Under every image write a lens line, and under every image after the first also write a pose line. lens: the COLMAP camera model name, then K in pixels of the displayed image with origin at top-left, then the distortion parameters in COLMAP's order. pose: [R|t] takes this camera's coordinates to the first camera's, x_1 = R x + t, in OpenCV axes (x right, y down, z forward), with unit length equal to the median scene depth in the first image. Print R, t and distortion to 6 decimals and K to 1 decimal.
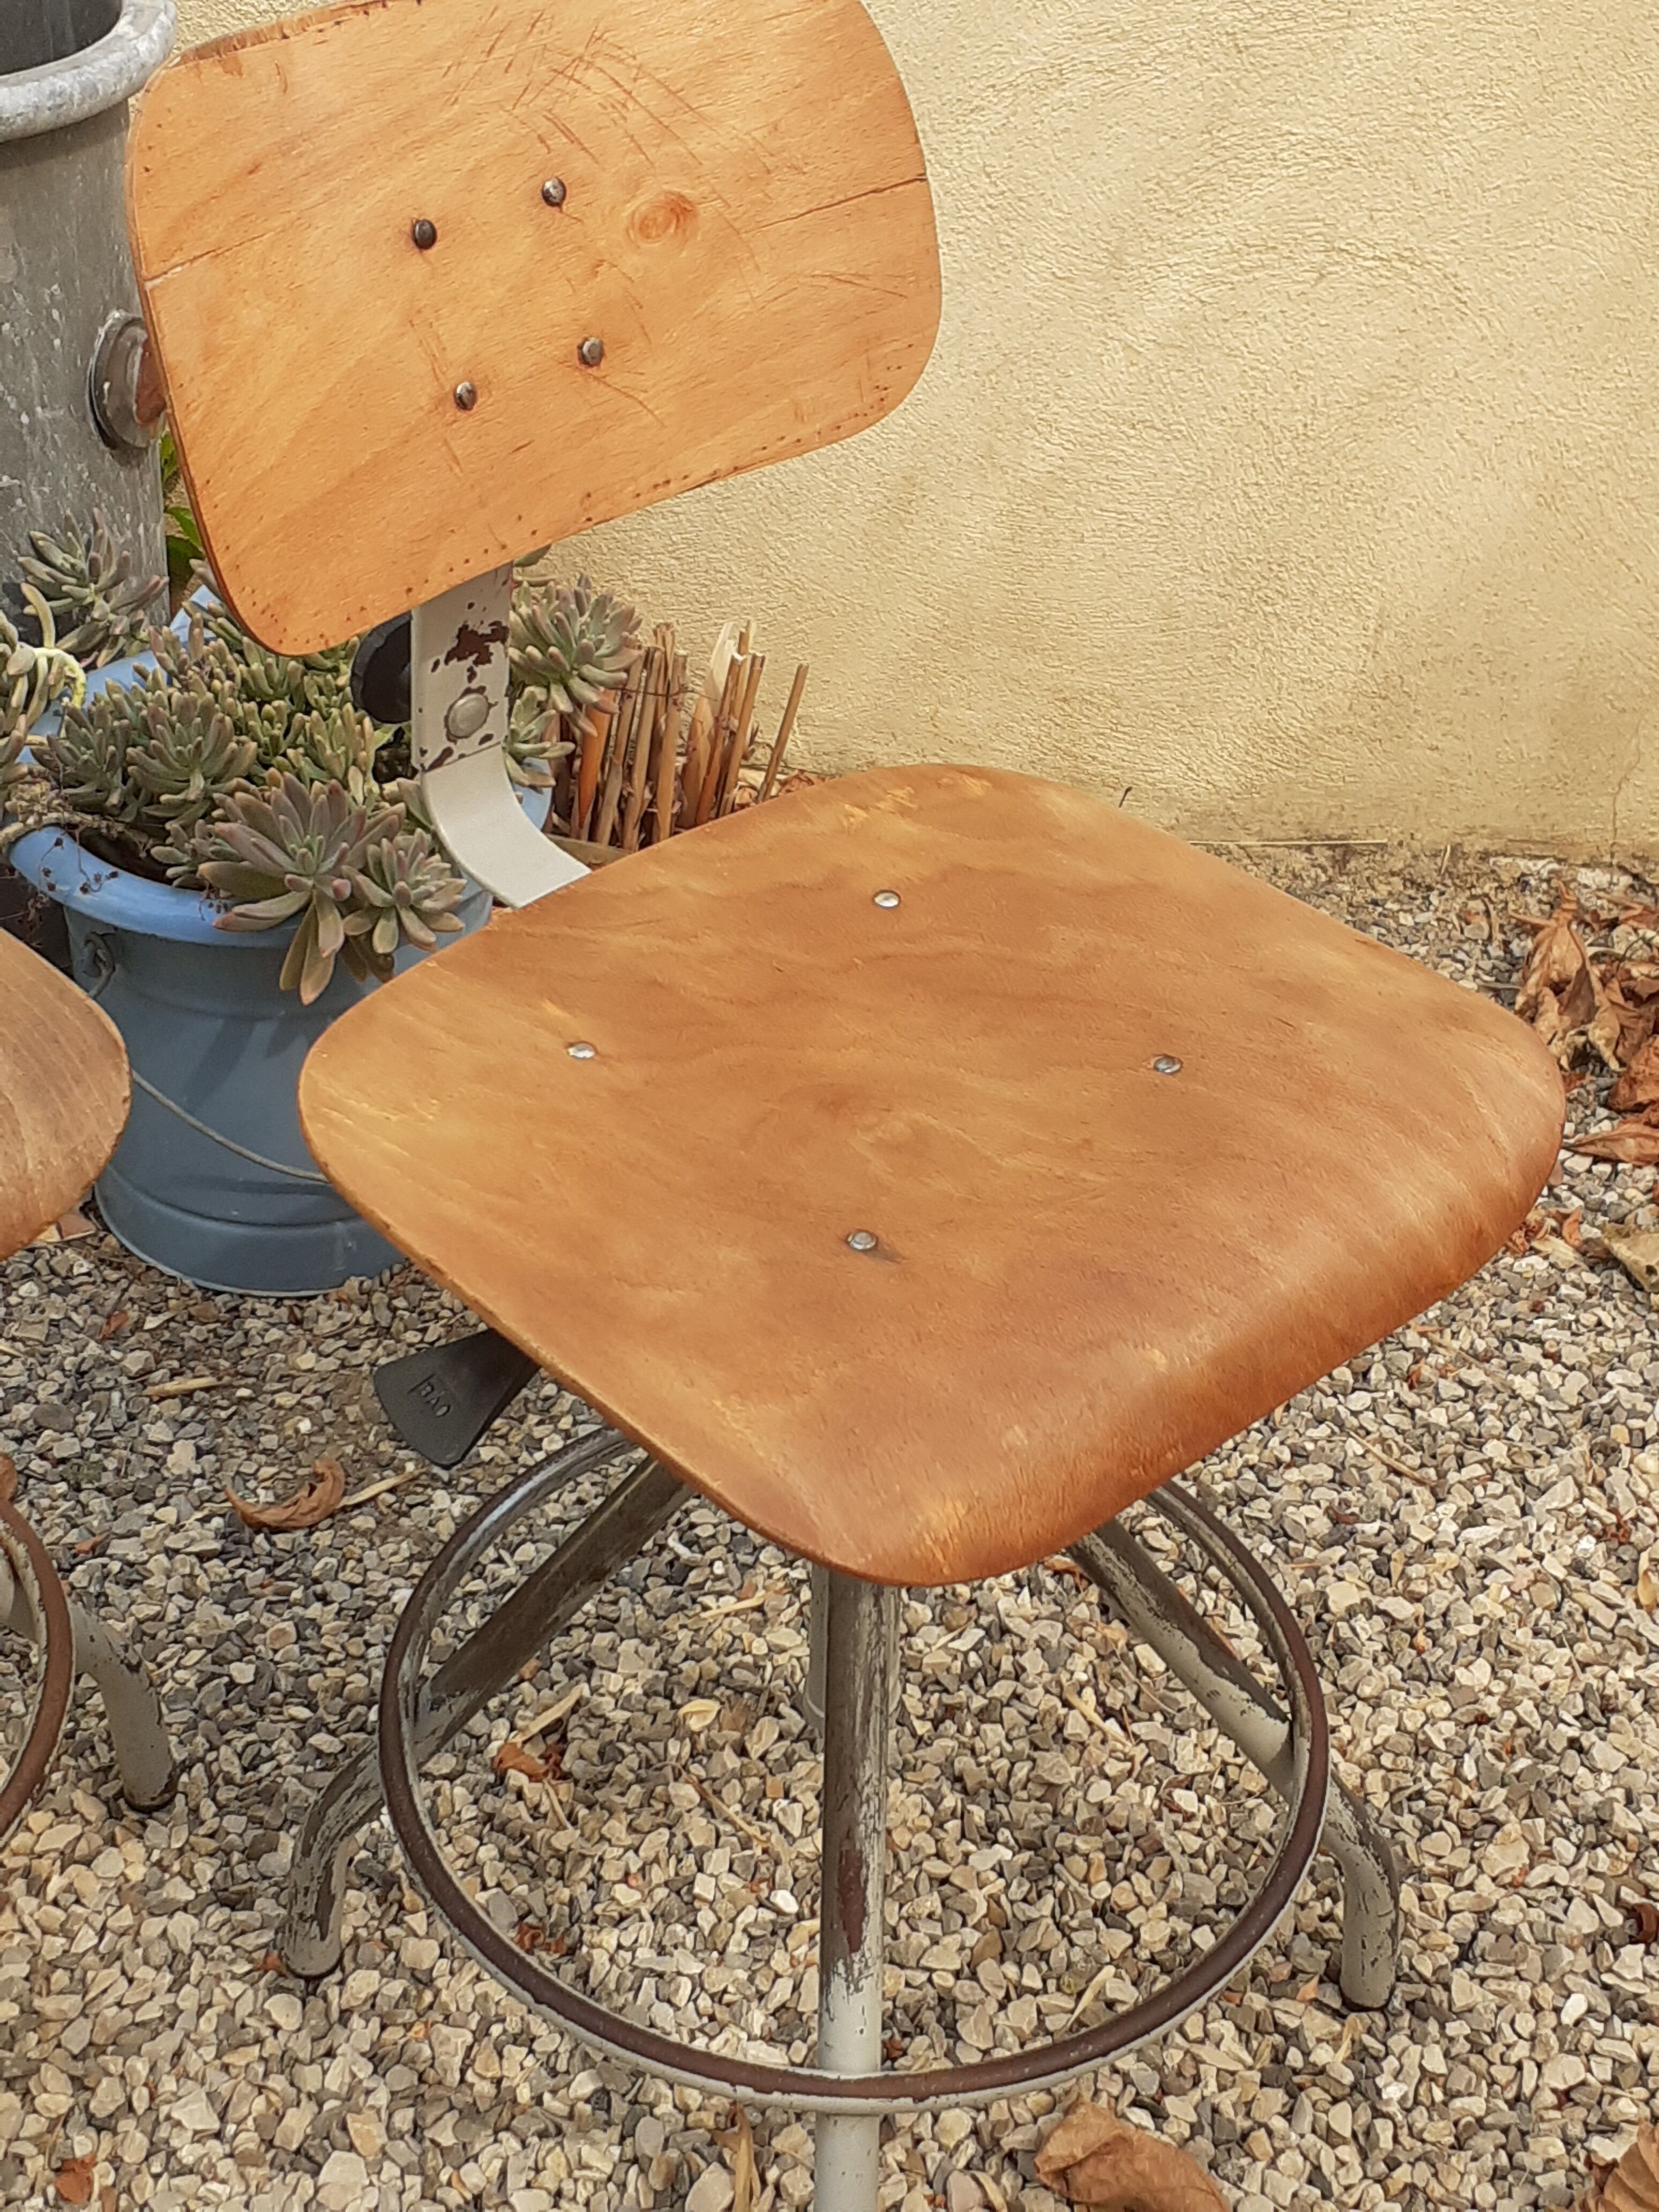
lens RADIAL K [[3492.4, 0, 846.8], [0, 3492.4, 1099.7], [0, 0, 1]] dist [0.269054, -0.995303]
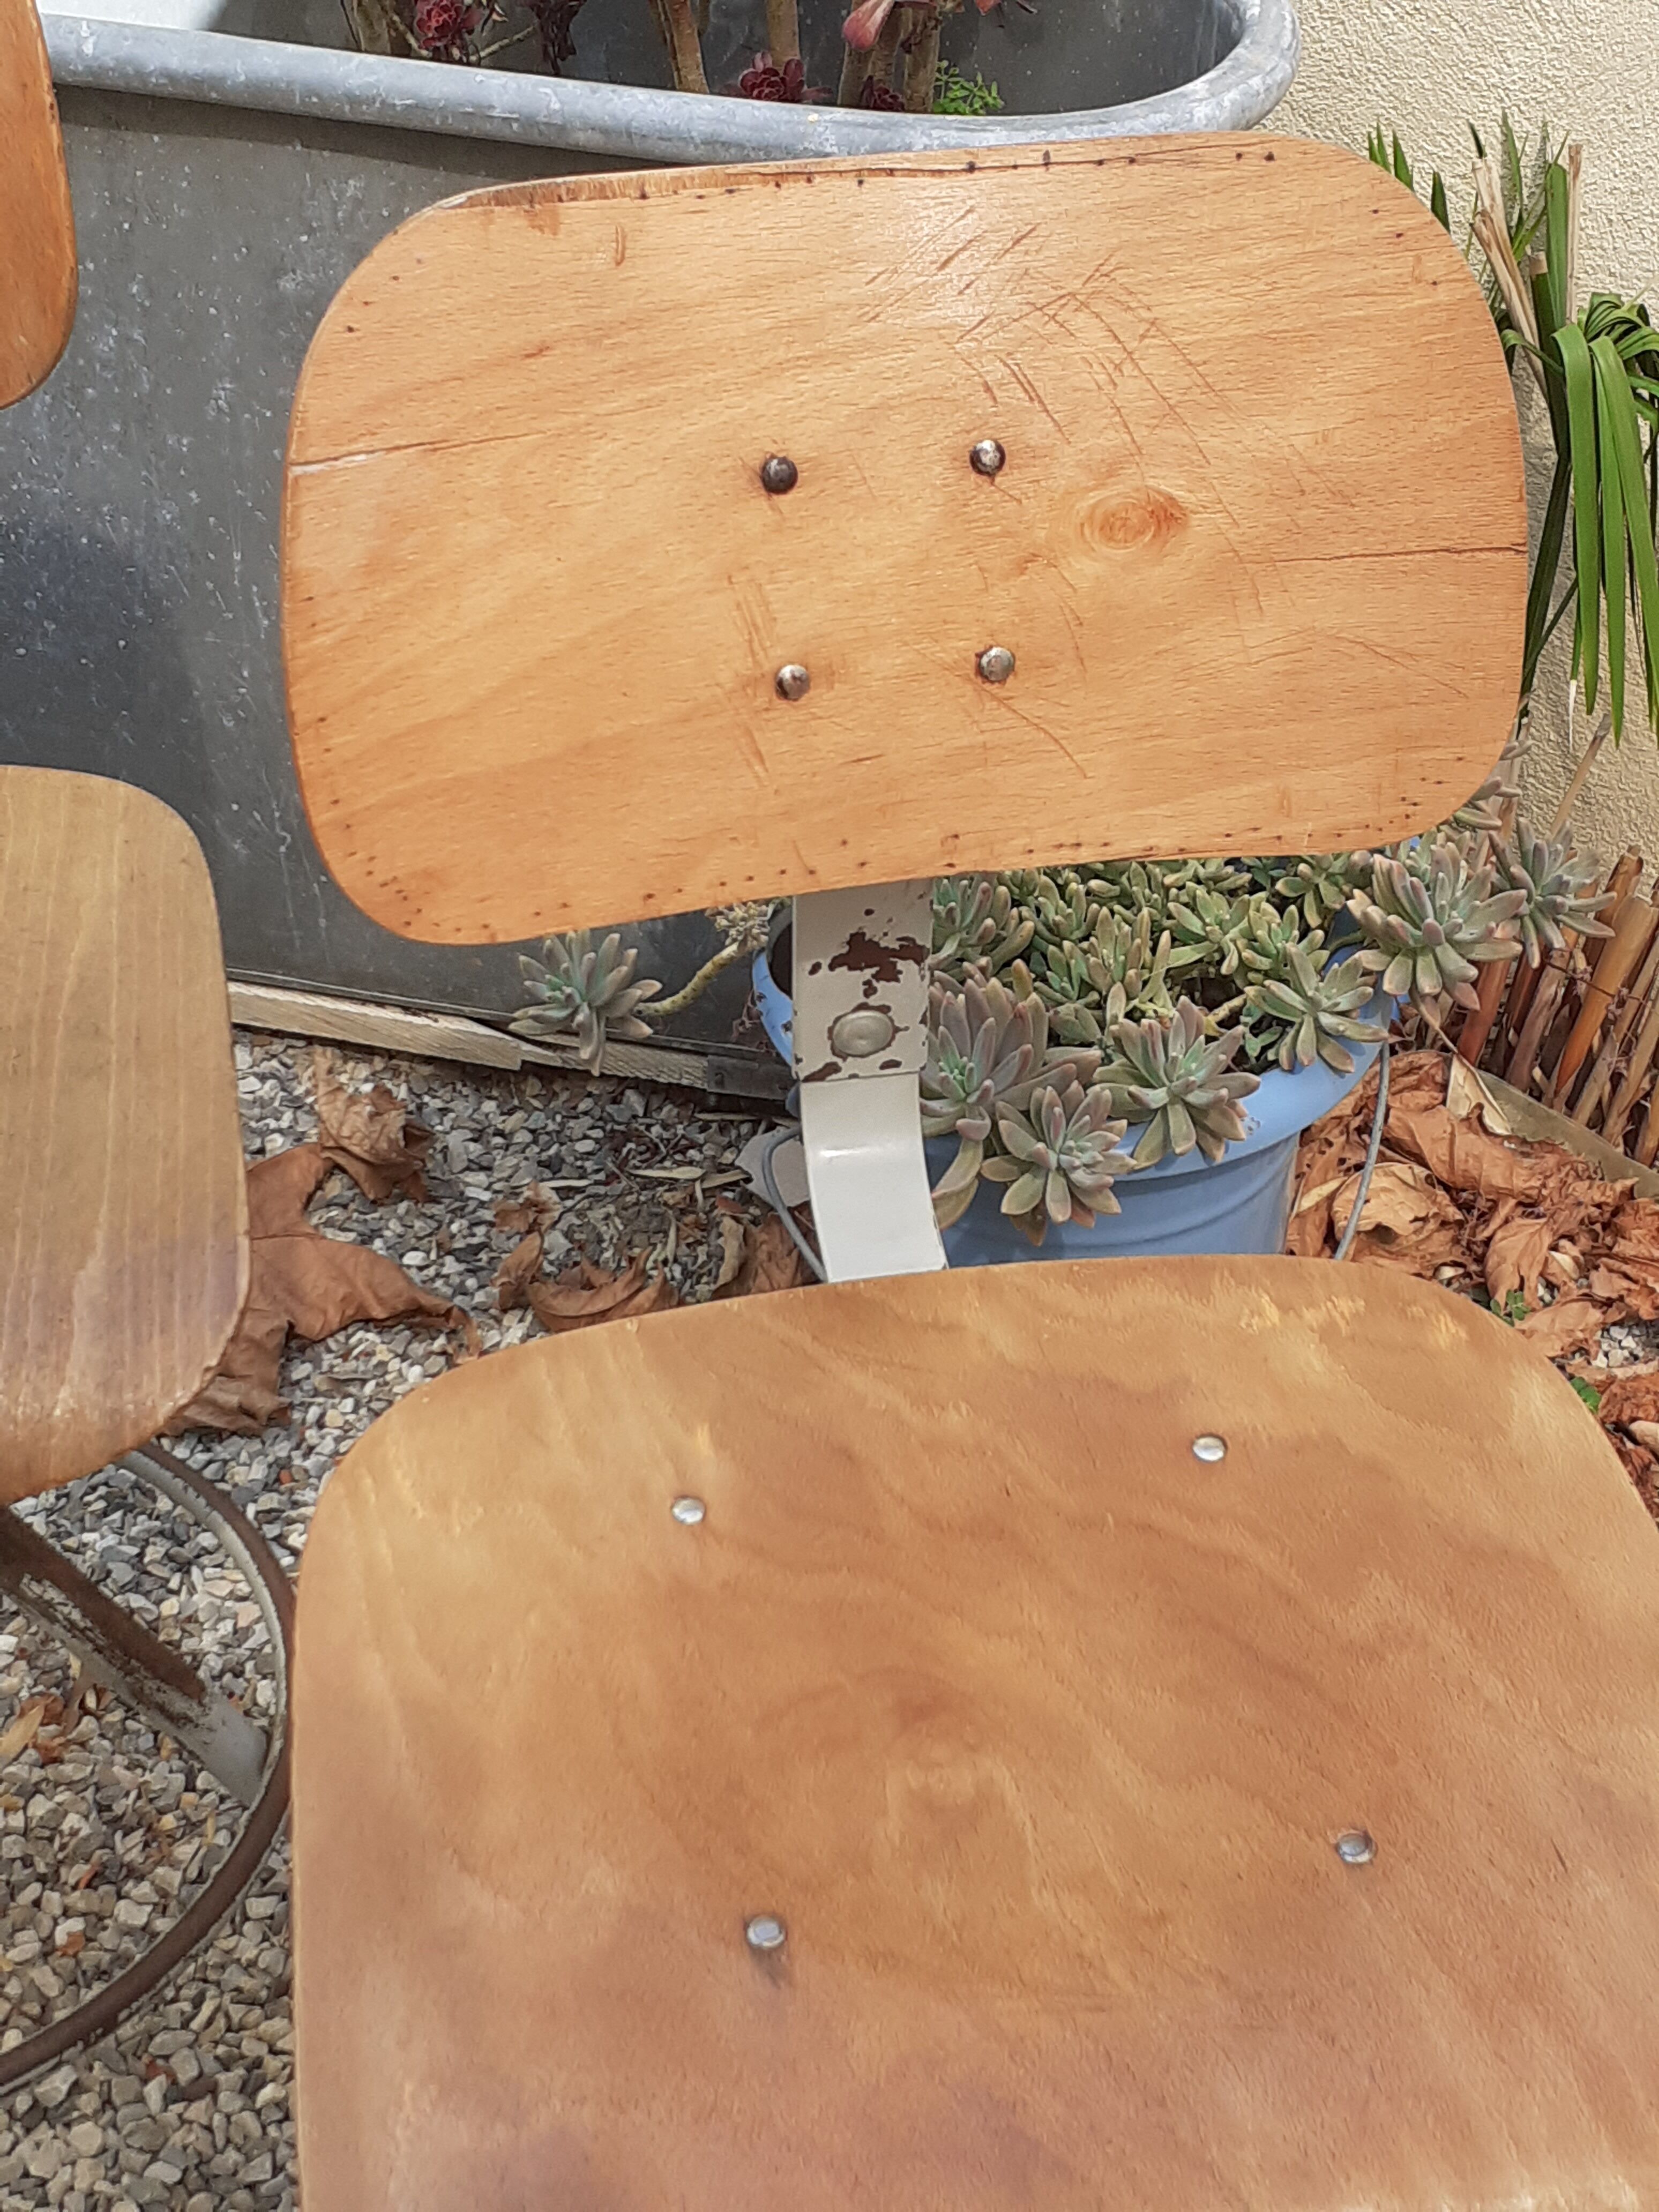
lens RADIAL K [[3492.4, 0, 846.8], [0, 3492.4, 1099.7], [0, 0, 1]] dist [0.269054, -0.995303]
pose [[0.843098, 0.321543, -0.431040, 0.198813], [-0.312721, 0.945237, 0.093450, -0.140669], [0.437483, 0.056008, 0.897481, 0.235491]]
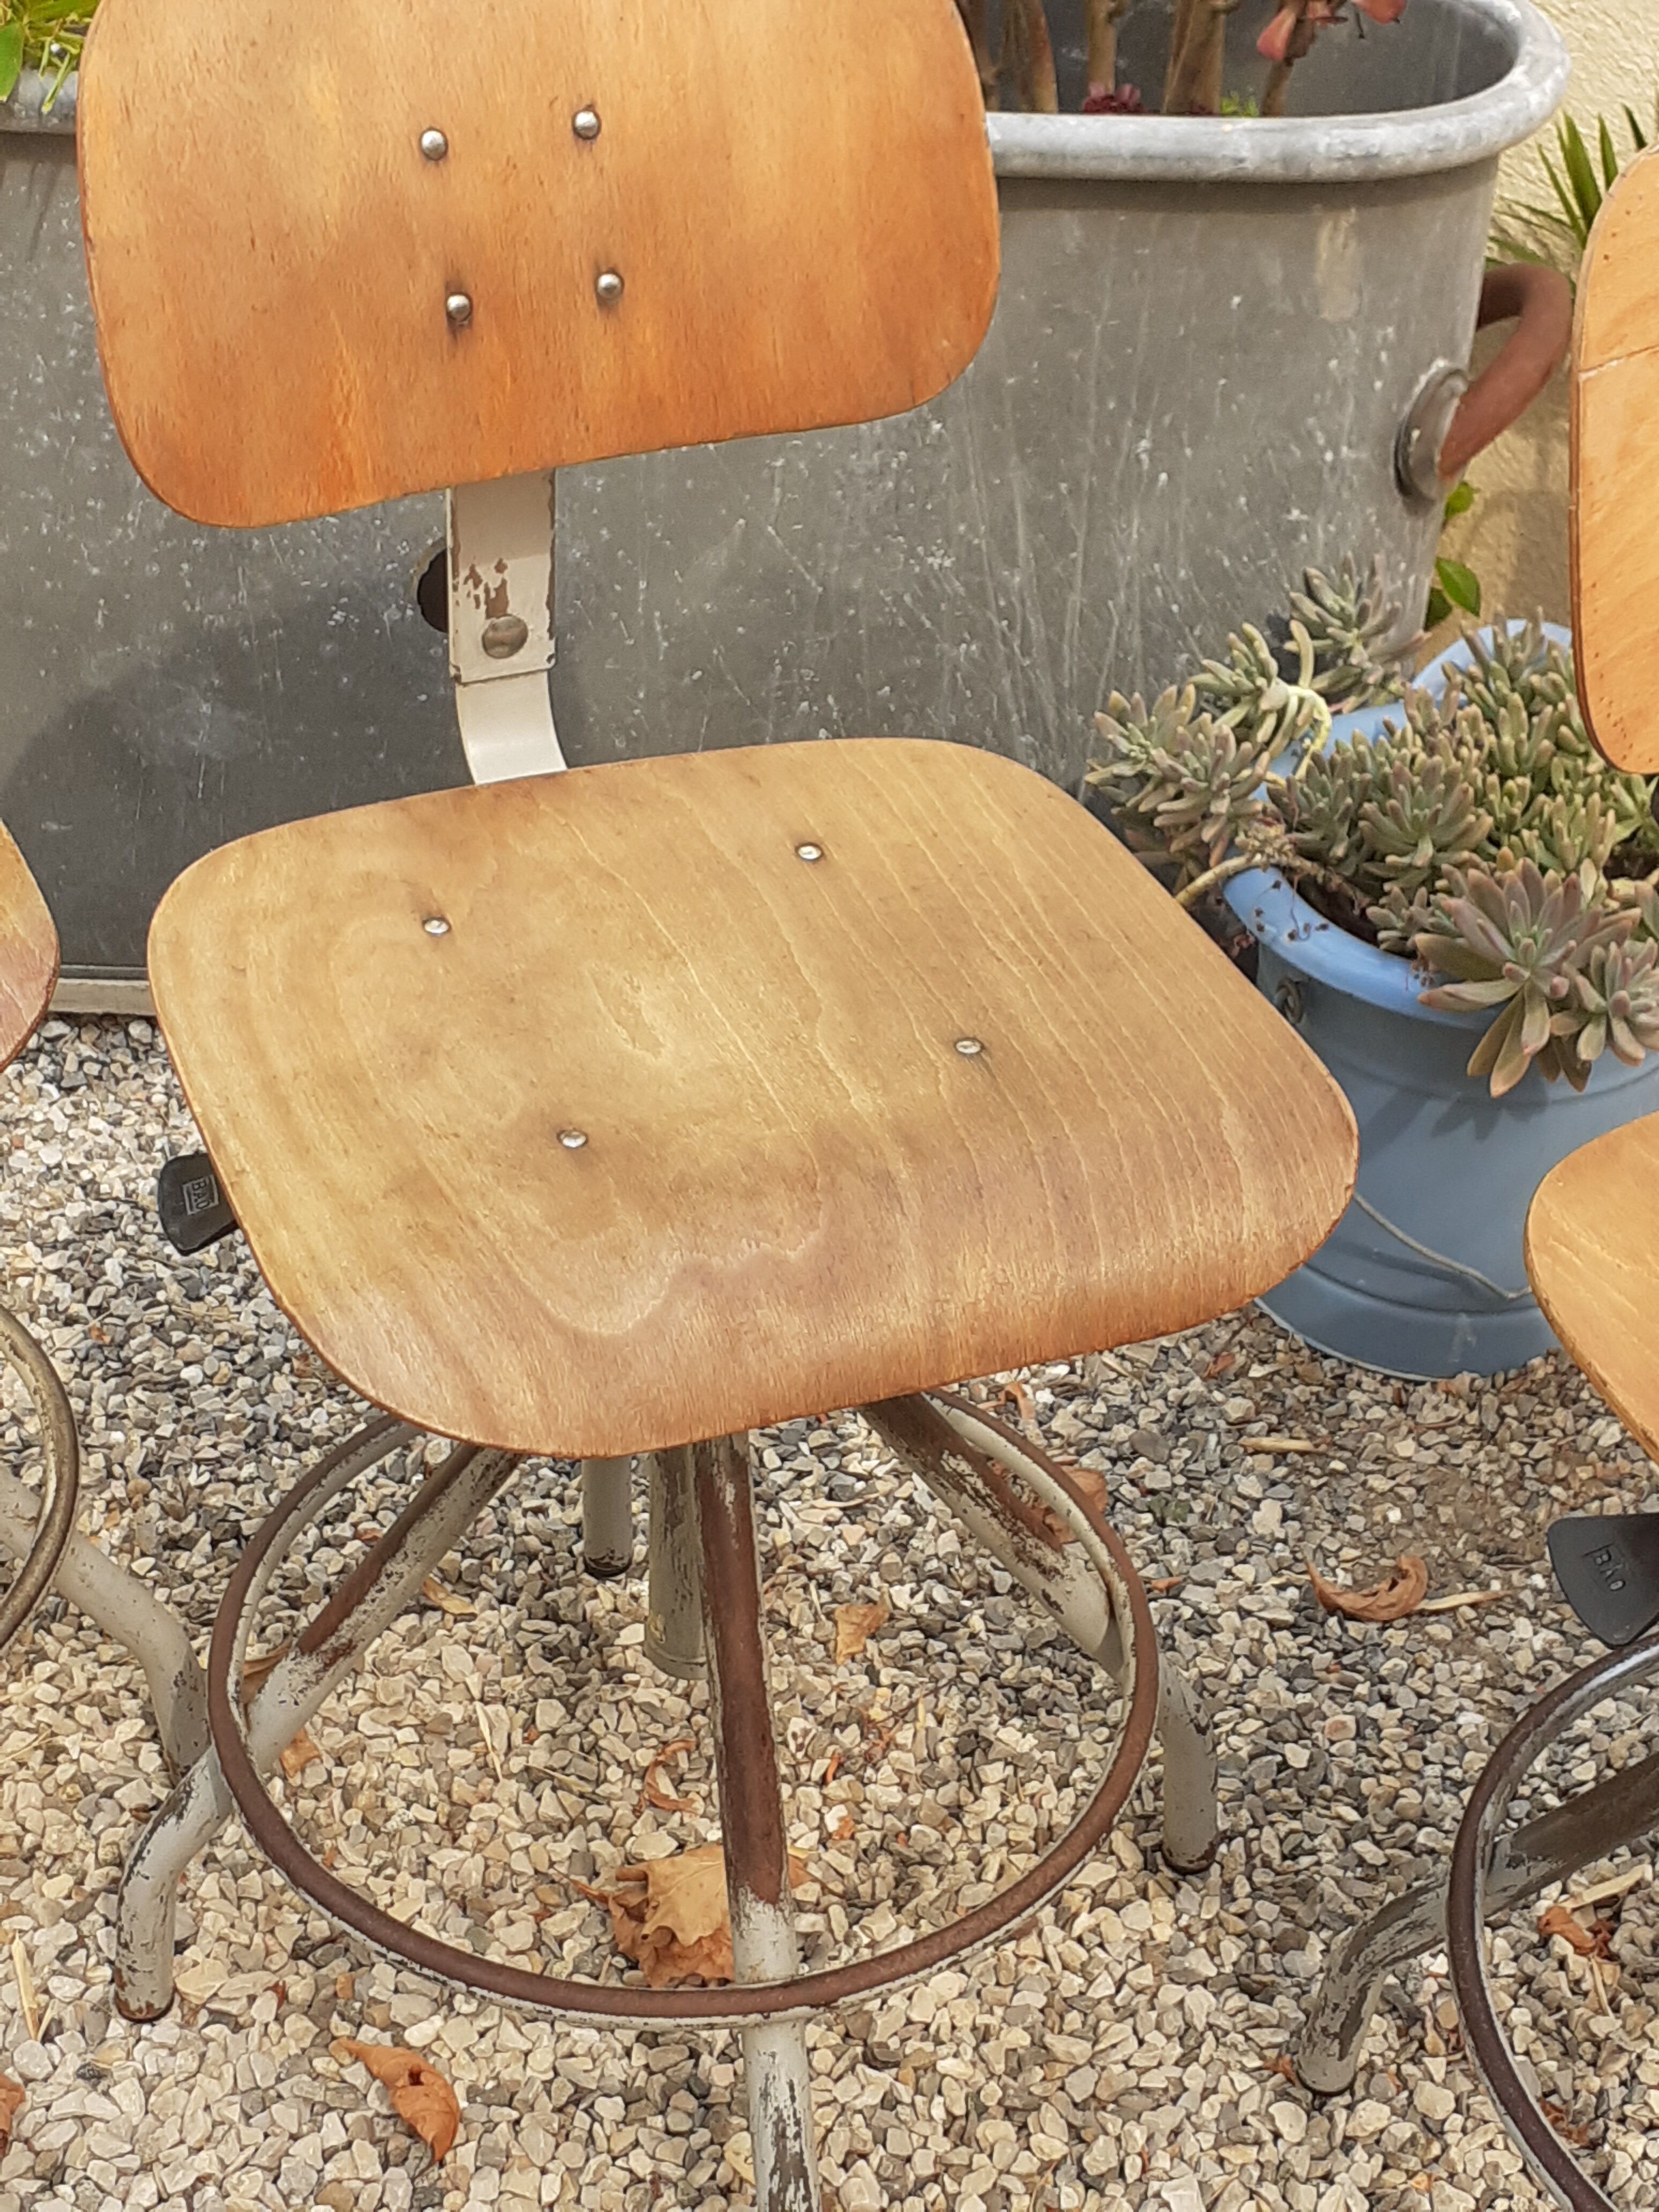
lens RADIAL K [[3492.4, 0, 846.8], [0, 3492.4, 1099.7], [0, 0, 1]] dist [0.269054, -0.995303]
pose [[0.938272, 0.201002, -0.281504, -0.050668], [-0.202206, 0.979022, 0.025081, -0.015176], [0.280640, 0.033389, 0.959232, 0.023523]]
